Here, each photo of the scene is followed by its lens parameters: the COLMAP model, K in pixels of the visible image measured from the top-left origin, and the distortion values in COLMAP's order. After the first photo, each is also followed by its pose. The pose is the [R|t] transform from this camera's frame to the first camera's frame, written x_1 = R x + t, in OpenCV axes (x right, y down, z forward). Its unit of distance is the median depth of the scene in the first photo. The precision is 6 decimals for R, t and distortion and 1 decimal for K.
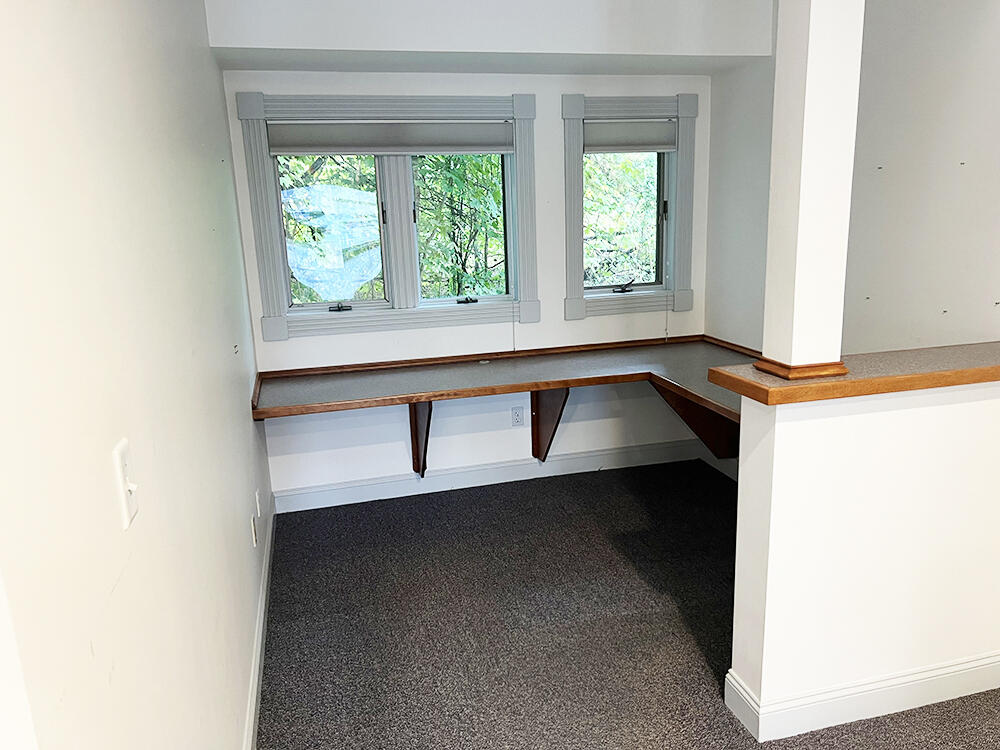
lens RADIAL K [[742.8, 0, 494.7], [0, 742.8, 374.3], [0, 0, 1]] dist [0.000891, 0.000162]
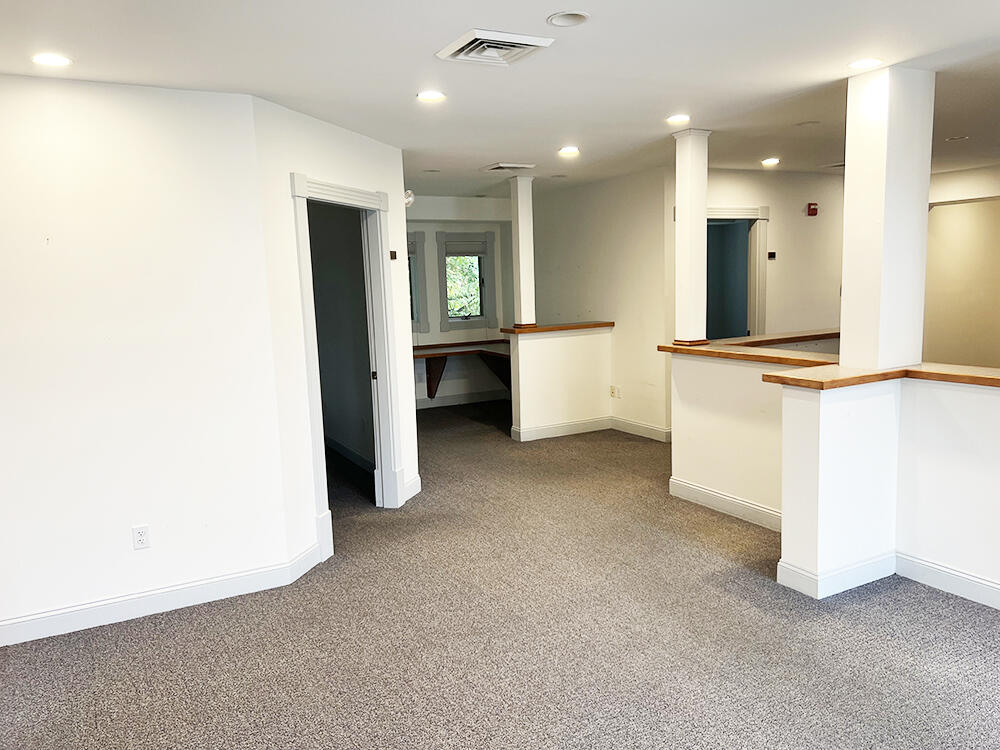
lens RADIAL K [[742.8, 0, 500.8], [0, 742.8, 377.9], [0, 0, 1]] dist [0.000891, 0.000162]
pose [[0.969336, -0.033466, 0.243450, -0.270104], [0.055925, 0.994730, -0.085932, 0.260344], [-0.239291, 0.096911, 0.966099, -1.133510]]
